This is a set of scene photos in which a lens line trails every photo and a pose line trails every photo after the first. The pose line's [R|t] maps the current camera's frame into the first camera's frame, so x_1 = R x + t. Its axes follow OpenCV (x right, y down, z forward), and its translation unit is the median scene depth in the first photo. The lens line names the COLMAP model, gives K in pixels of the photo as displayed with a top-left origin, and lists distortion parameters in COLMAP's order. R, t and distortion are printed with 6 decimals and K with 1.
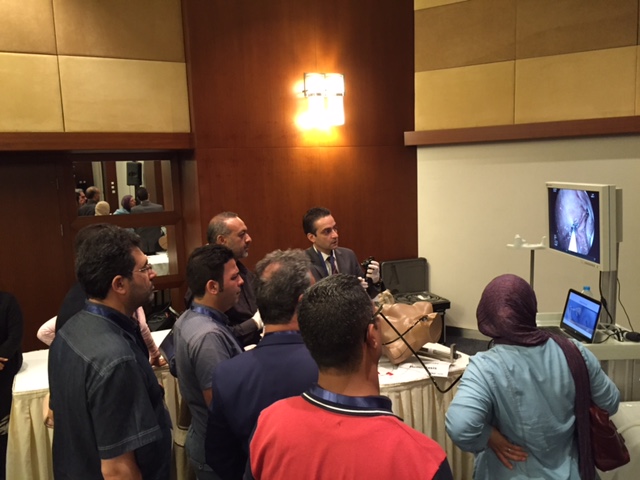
lens RADIAL K [[545.8, 0, 320.0], [0, 545.8, 240.0], [0, 0, 1]] dist [0.093865, -0.136547]
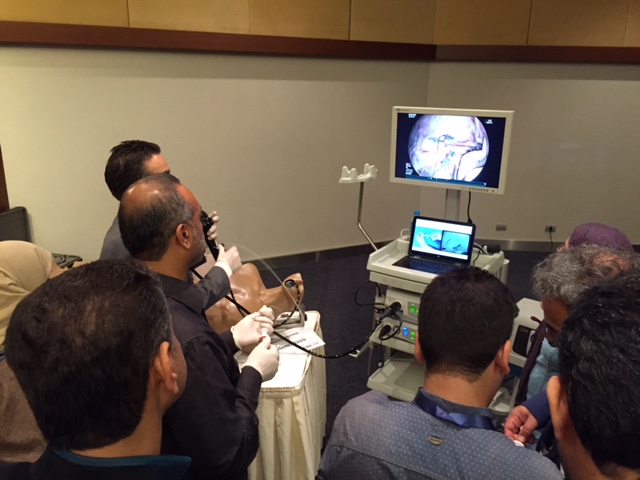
lens RADIAL K [[545.8, 0, 320.0], [0, 545.8, 240.0], [0, 0, 1]] dist [0.093865, -0.136547]
pose [[0.521094, -0.202051, 0.829238, -0.467335], [0.076430, 0.978718, 0.190444, -0.071827], [-0.850070, -0.035861, 0.525447, 0.617832]]
